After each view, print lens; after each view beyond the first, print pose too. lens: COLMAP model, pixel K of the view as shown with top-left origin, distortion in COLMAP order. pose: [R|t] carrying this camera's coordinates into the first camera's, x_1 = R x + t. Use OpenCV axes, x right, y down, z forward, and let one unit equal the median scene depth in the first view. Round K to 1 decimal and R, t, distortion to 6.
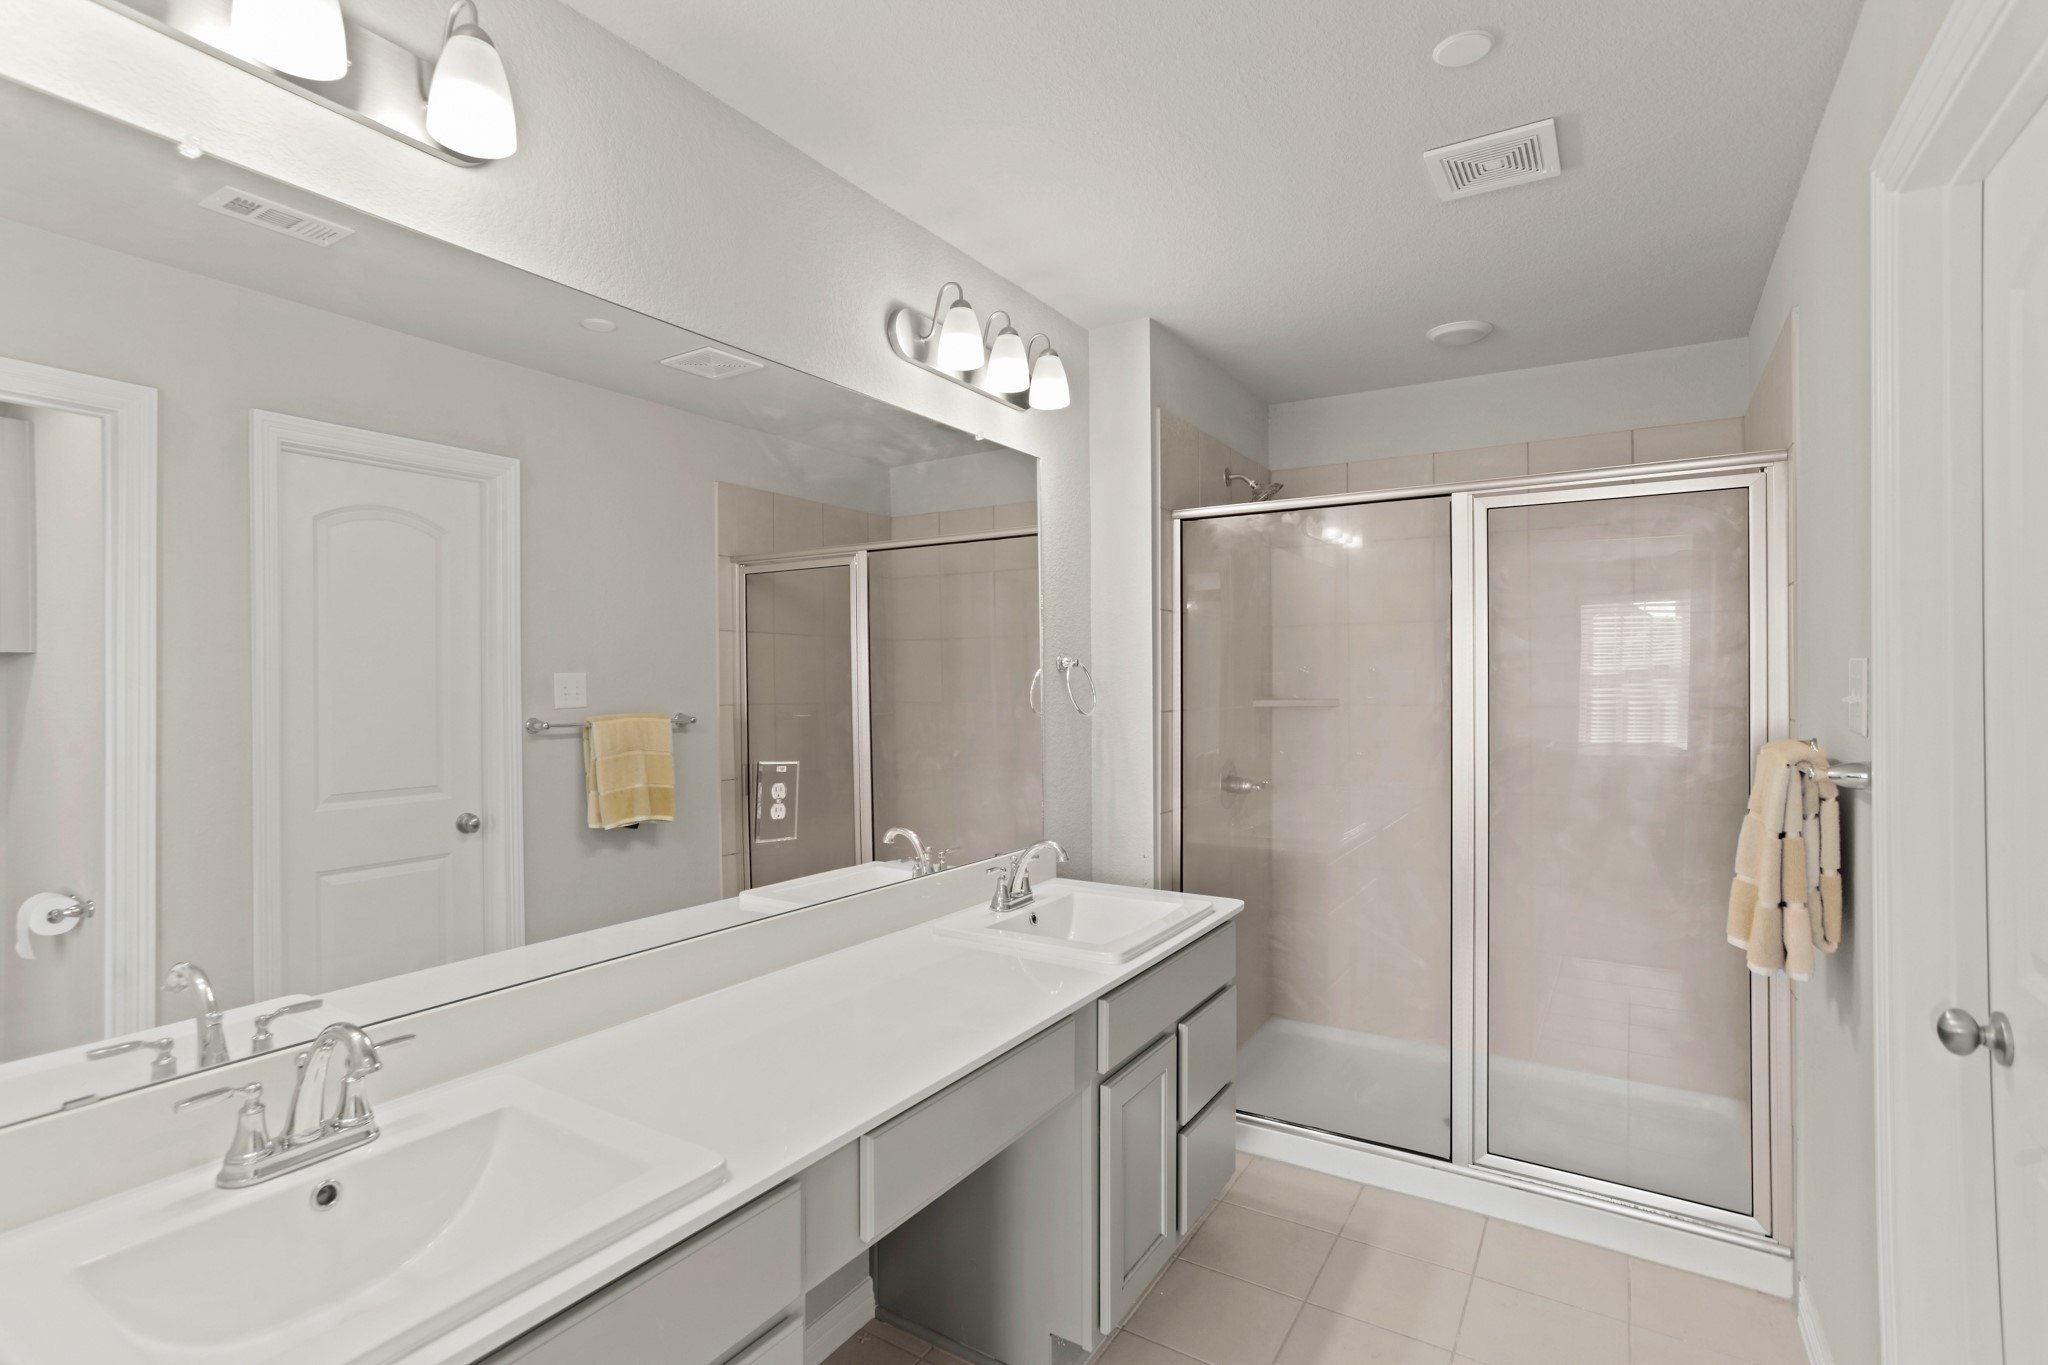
lens RADIAL K [[978.8, 0, 1024.0], [0, 978.8, 682.5], [0, 0, 1]] dist [-0.041075, 0.033917]
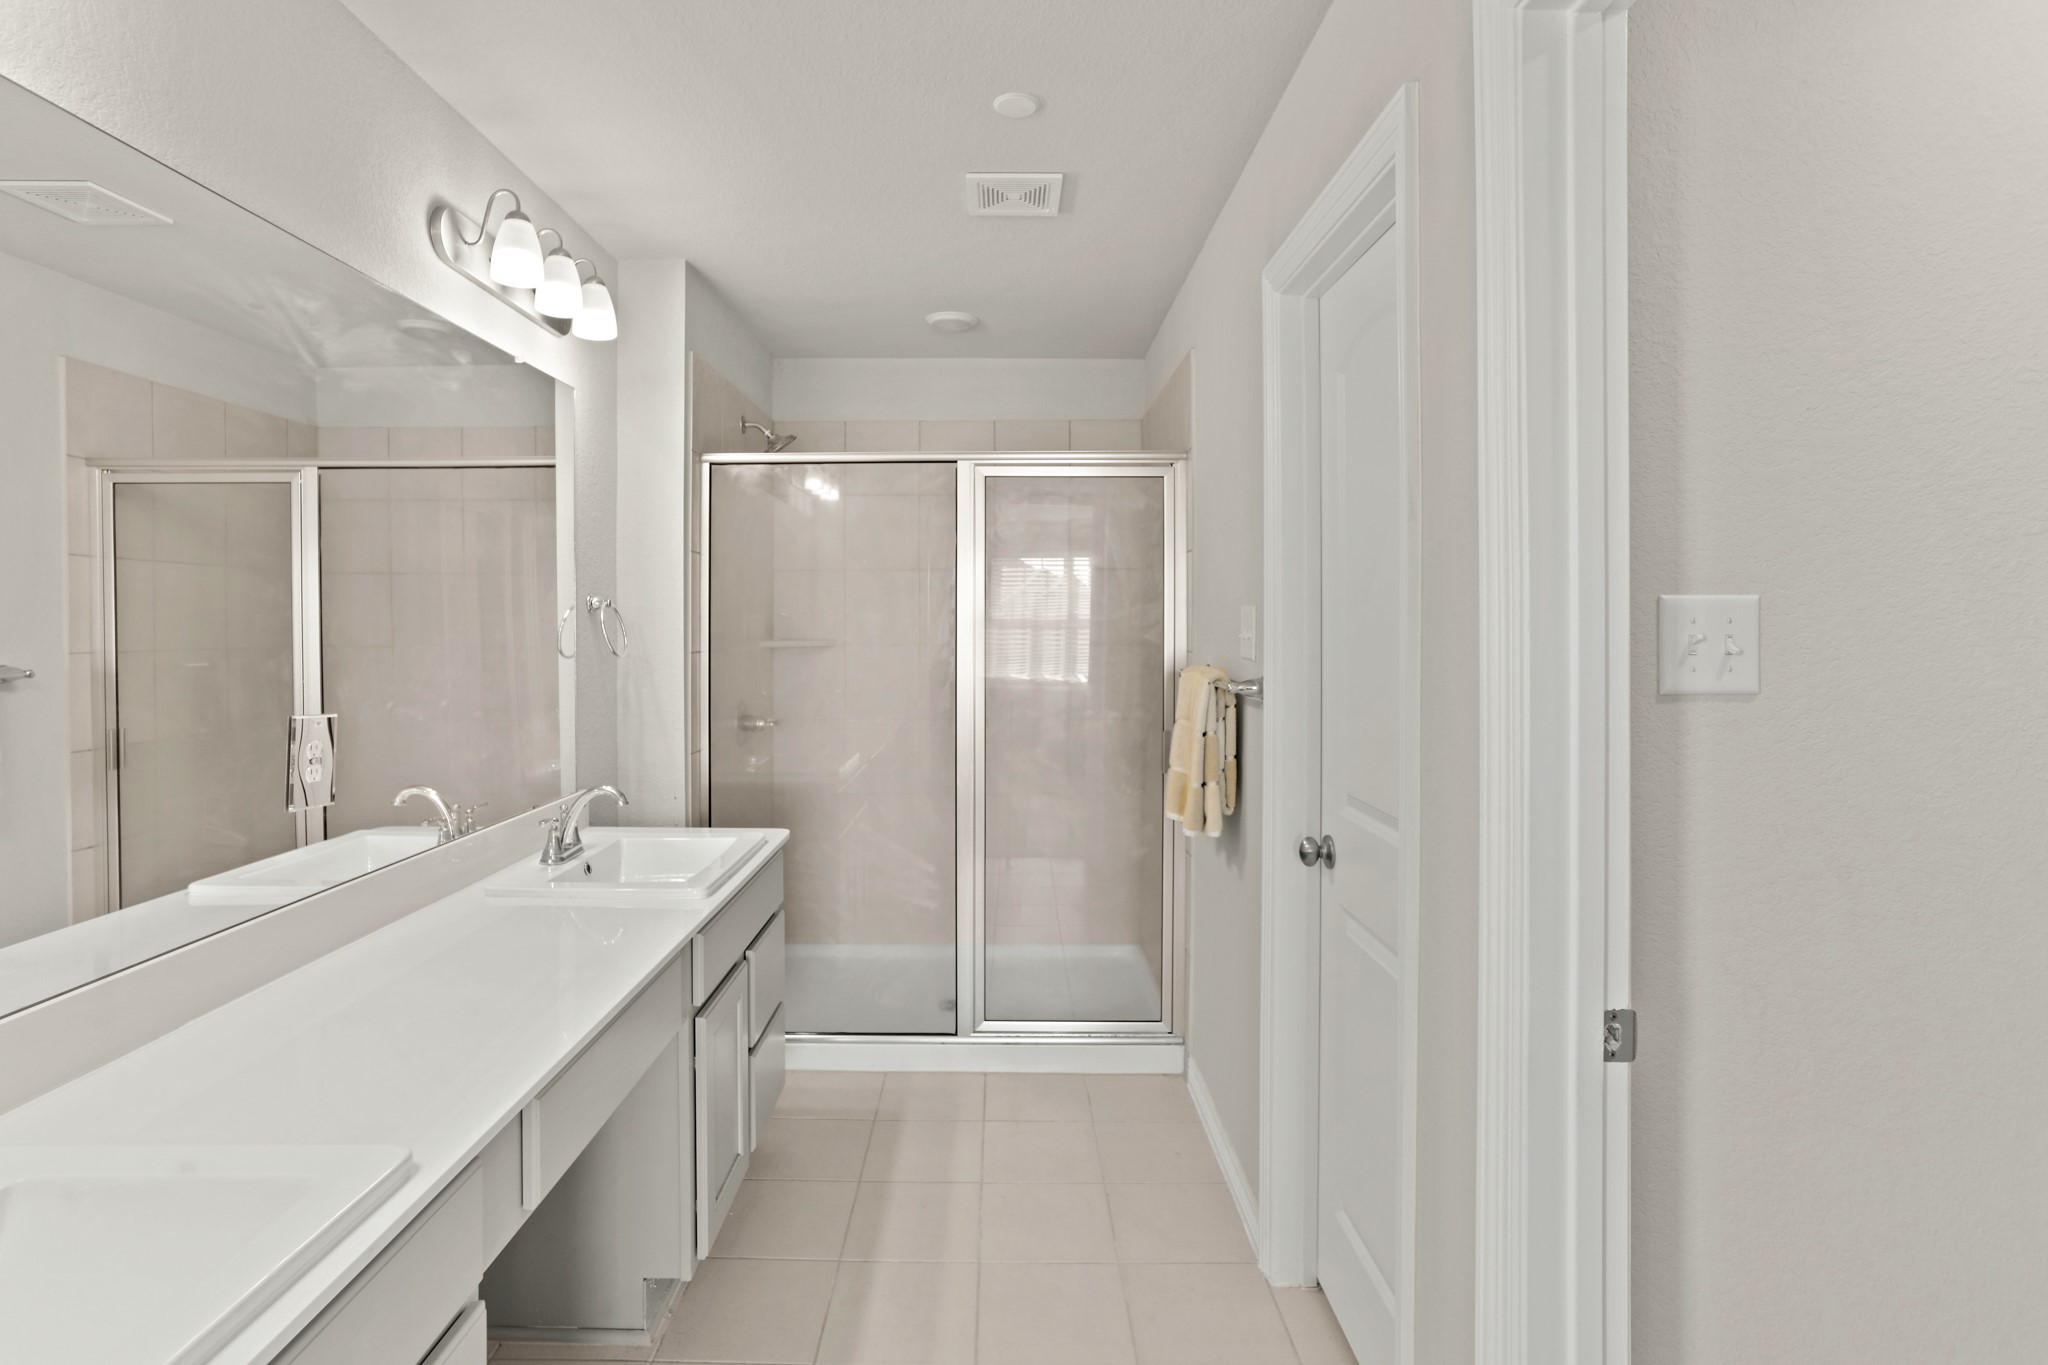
lens RADIAL K [[957.9, 0, 1022.7], [0, 957.9, 630.6], [0, 0, 1]] dist [-0.052138, 0.033160]
pose [[0.850781, -0.002863, 0.525513, -0.109239], [-0.000134, 0.999984, 0.005664, 0.001825], [-0.525521, -0.004889, 0.850767, -0.016711]]
